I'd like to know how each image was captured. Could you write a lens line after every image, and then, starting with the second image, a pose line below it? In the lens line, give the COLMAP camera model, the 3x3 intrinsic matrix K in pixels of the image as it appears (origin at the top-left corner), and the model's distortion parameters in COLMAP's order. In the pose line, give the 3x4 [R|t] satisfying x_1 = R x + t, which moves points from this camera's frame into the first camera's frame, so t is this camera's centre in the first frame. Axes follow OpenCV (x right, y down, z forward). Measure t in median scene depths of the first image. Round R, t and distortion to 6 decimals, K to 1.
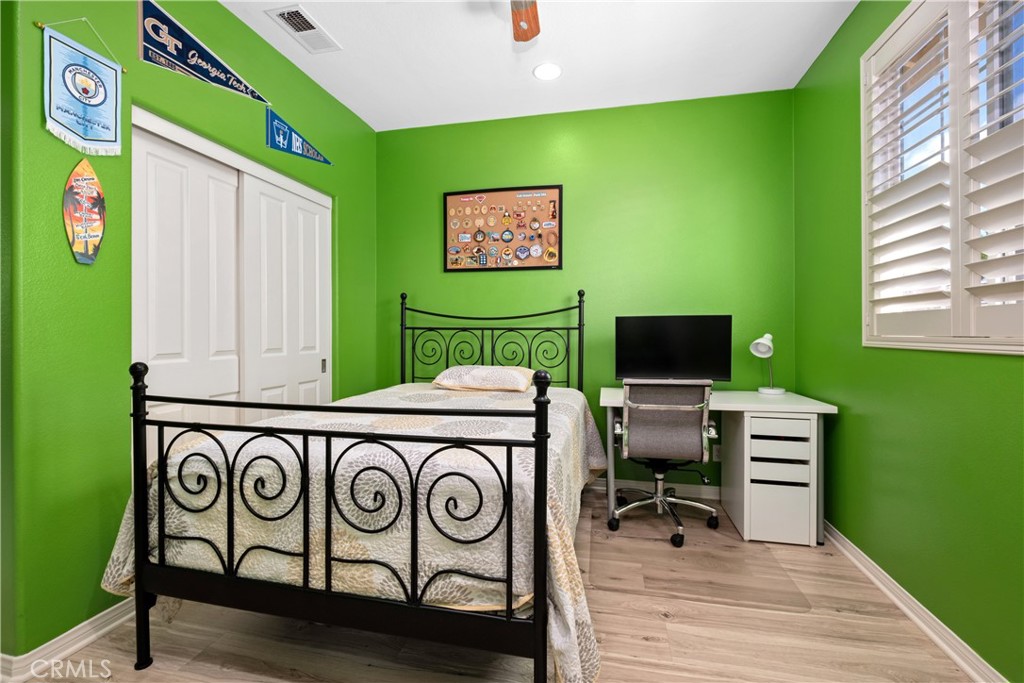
lens RADIAL K [[439.8, 0, 514.6], [0, 439.8, 335.6], [0, 0, 1]] dist [0.004130, -0.006682]
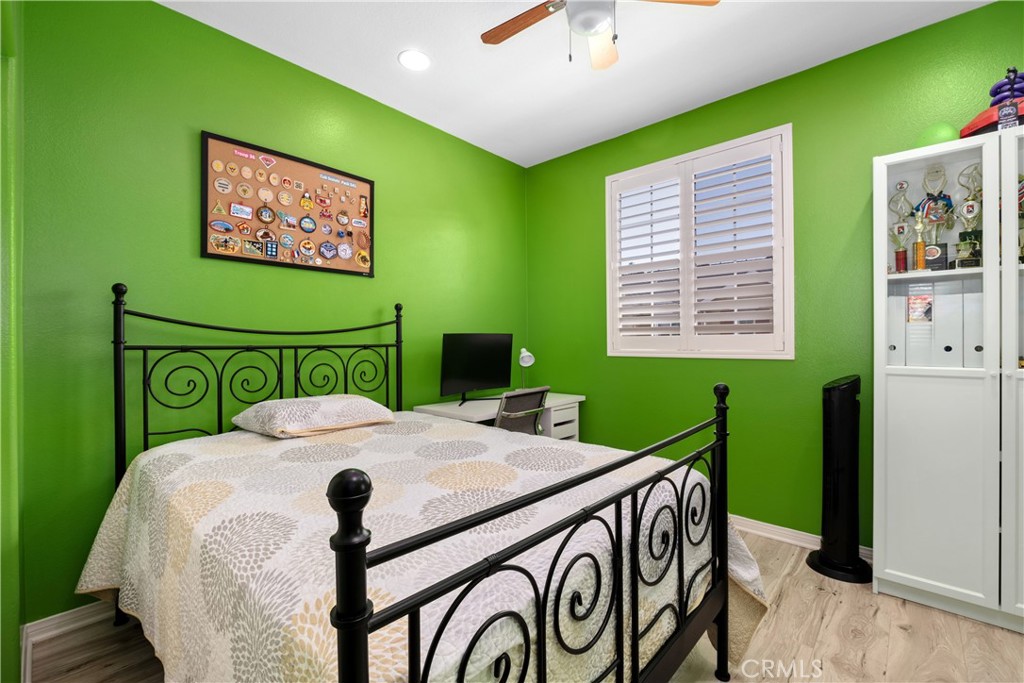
lens RADIAL K [[439.8, 0, 516.1], [0, 439.8, 340.7], [0, 0, 1]] dist [0.004130, -0.006682]
pose [[0.488721, -0.004336, 0.872430, -0.508114], [0.008134, 0.999967, 0.000413, -0.023398], [-0.872402, 0.006895, 0.488740, 0.320530]]
